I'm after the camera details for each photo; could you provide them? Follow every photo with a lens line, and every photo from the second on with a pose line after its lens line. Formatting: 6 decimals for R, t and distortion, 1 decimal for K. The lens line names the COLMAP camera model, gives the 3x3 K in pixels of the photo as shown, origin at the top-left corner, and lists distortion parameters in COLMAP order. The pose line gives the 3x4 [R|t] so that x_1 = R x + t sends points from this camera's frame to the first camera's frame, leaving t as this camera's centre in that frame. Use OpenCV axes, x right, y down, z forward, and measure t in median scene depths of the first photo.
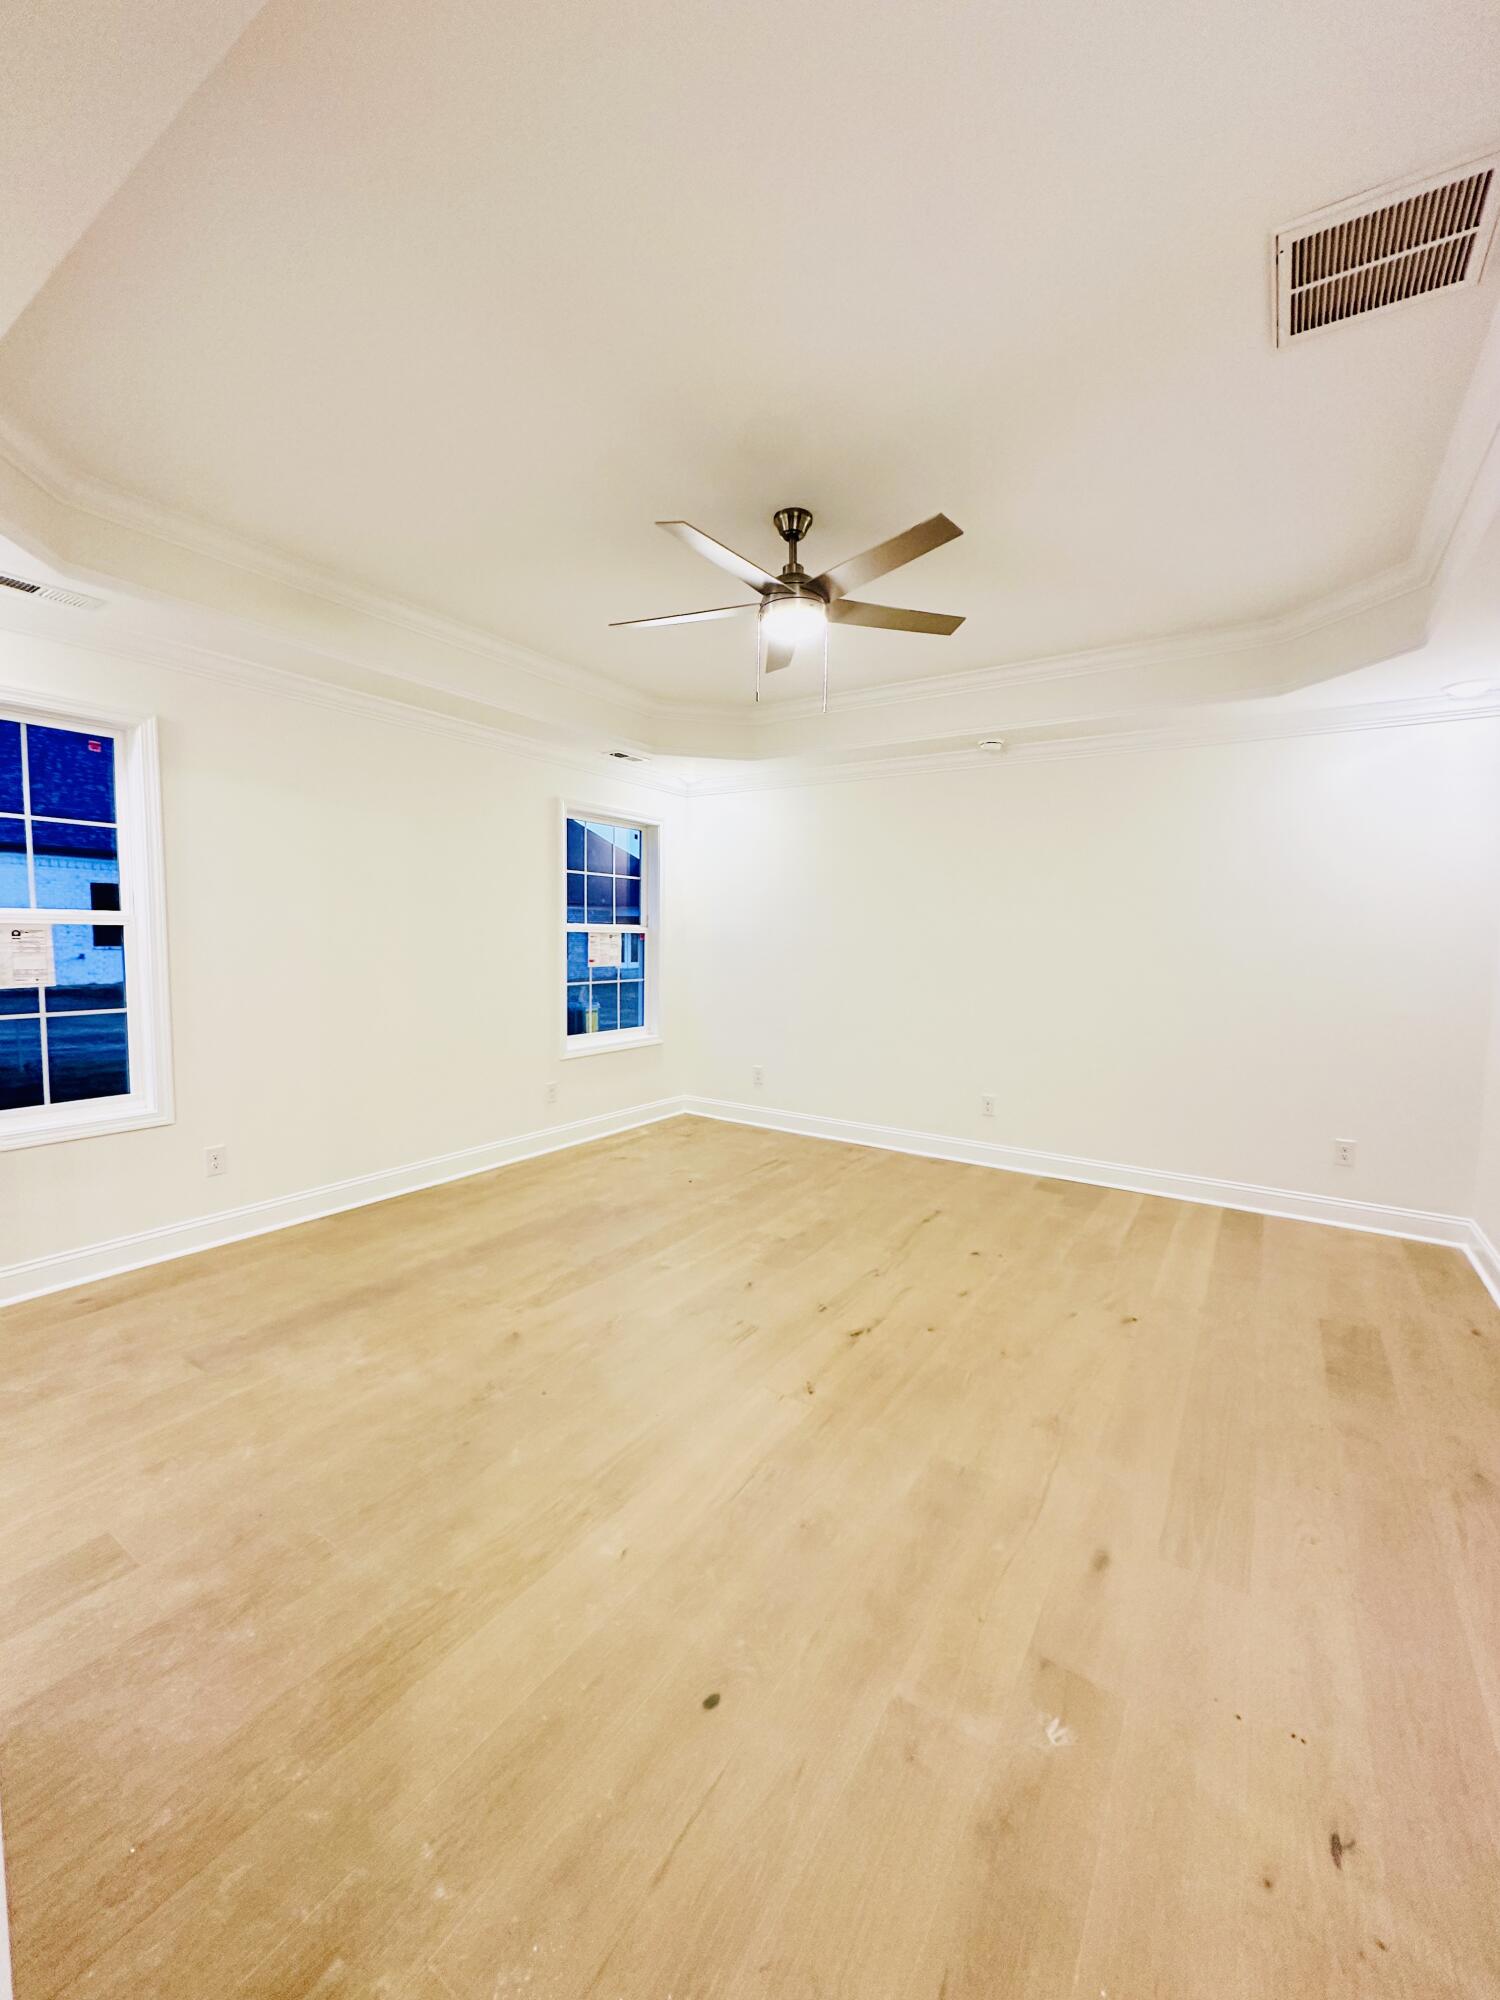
lens RADIAL K [[789.4, 0, 783.5], [0, 789.4, 1000.5], [0, 0, 1]] dist [-0.000929, 0.000522]
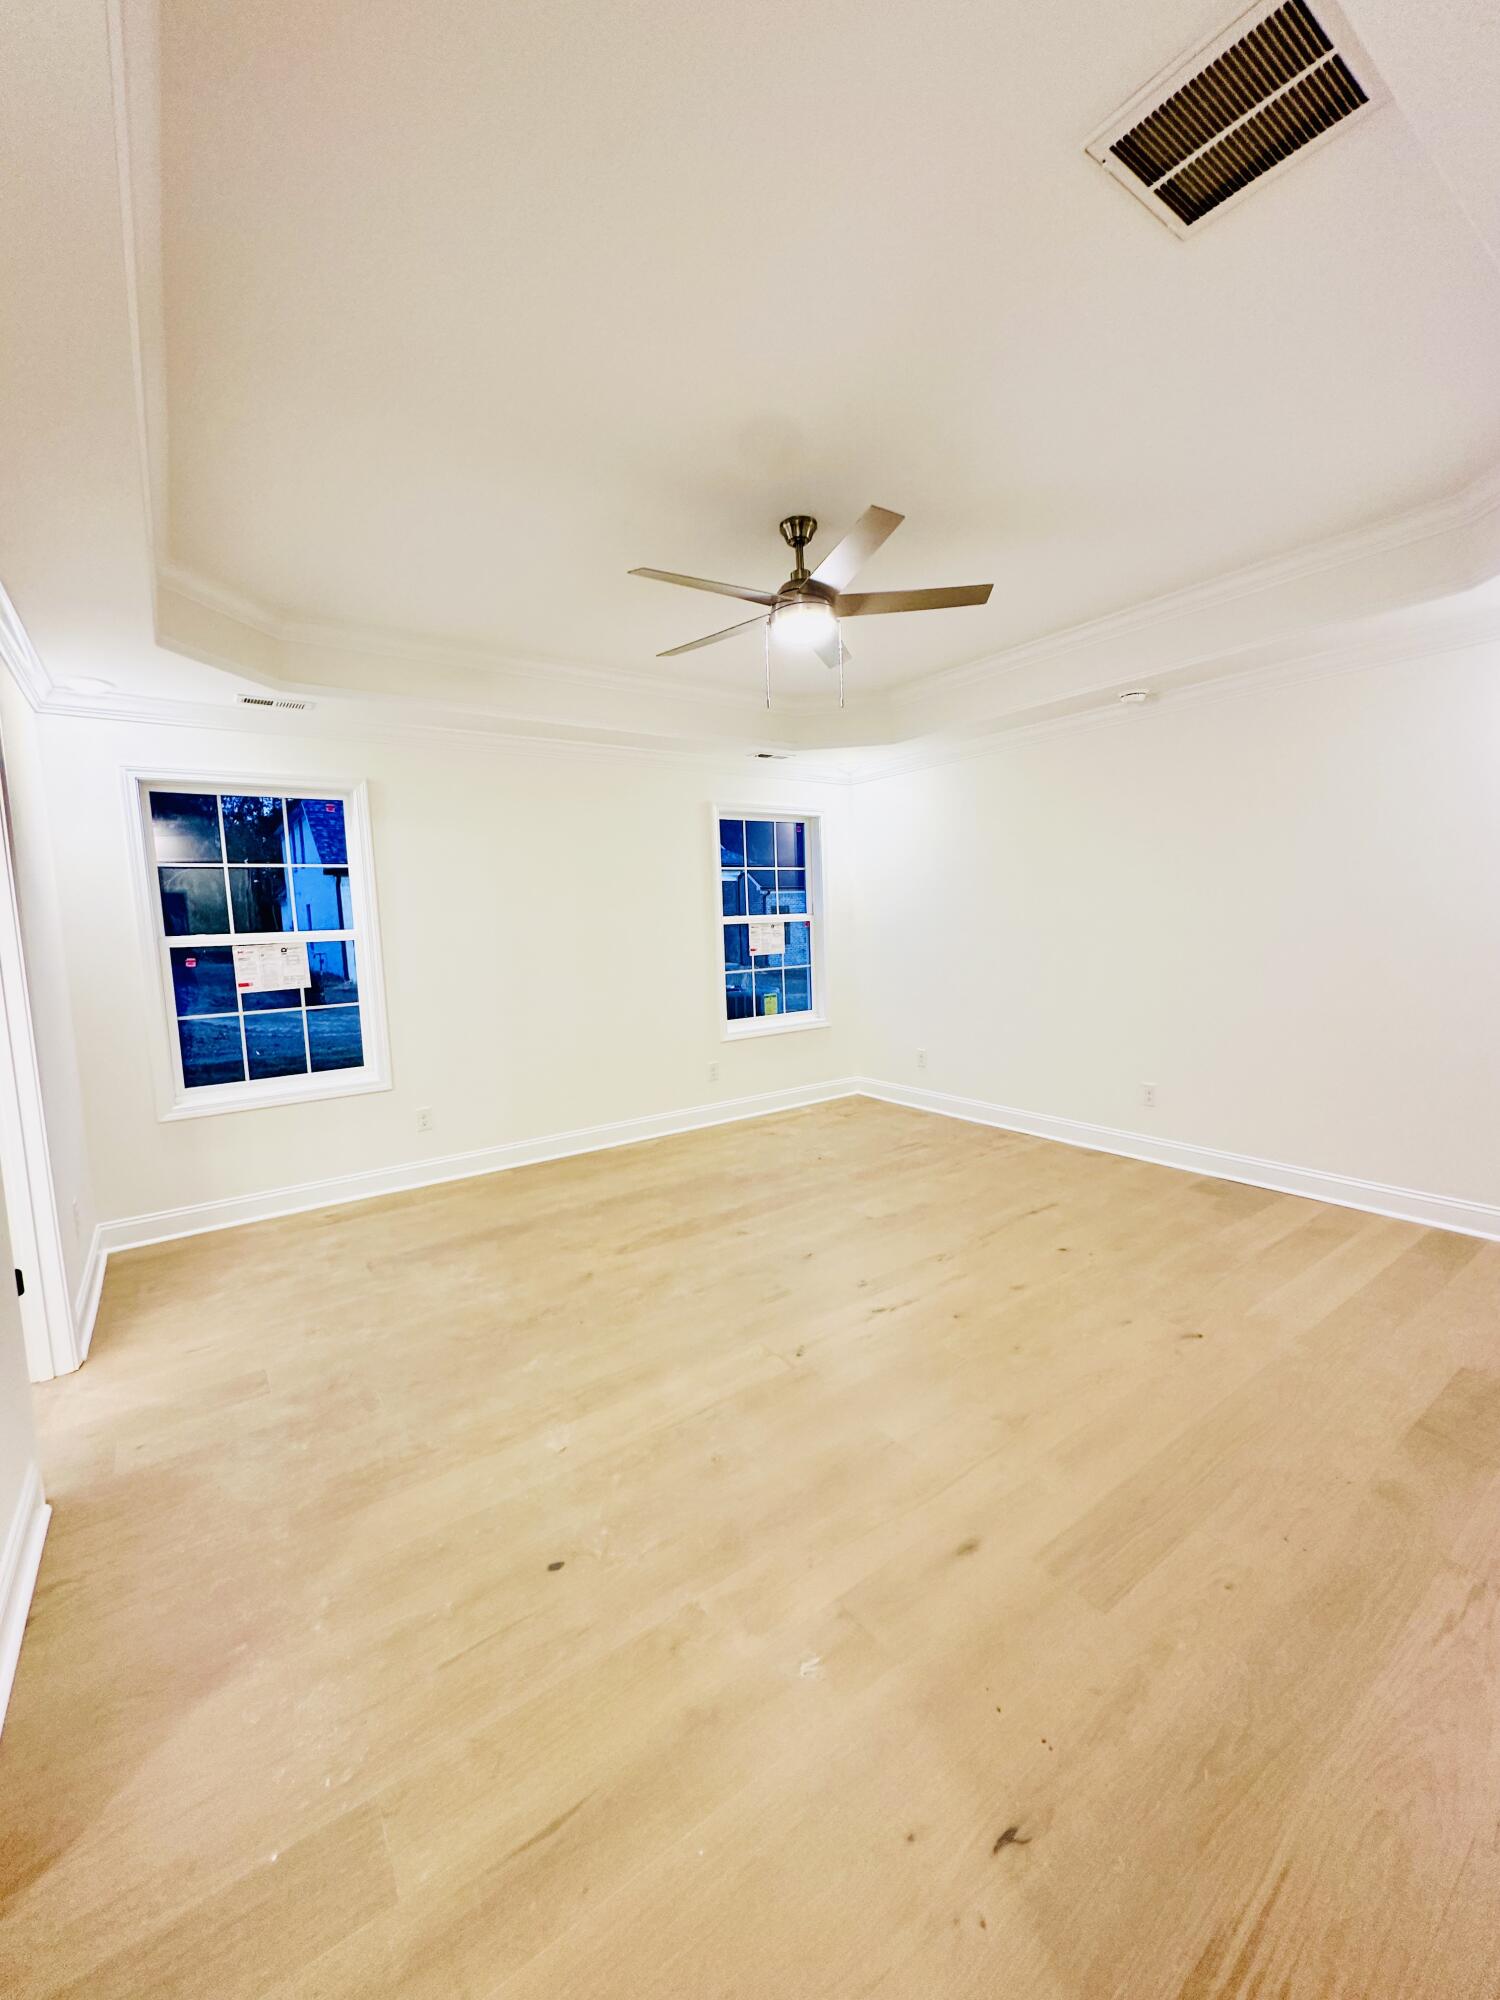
lens RADIAL K [[803.7, 0, 794.6], [0, 803.7, 1000.5], [0, 0, 1]] dist [-0.000643, 0.000066]
pose [[0.934344, -0.012179, -0.356163, 0.308199], [0.021425, 0.999528, 0.022029, -0.006875], [0.355727, -0.028213, 0.934164, -0.007107]]
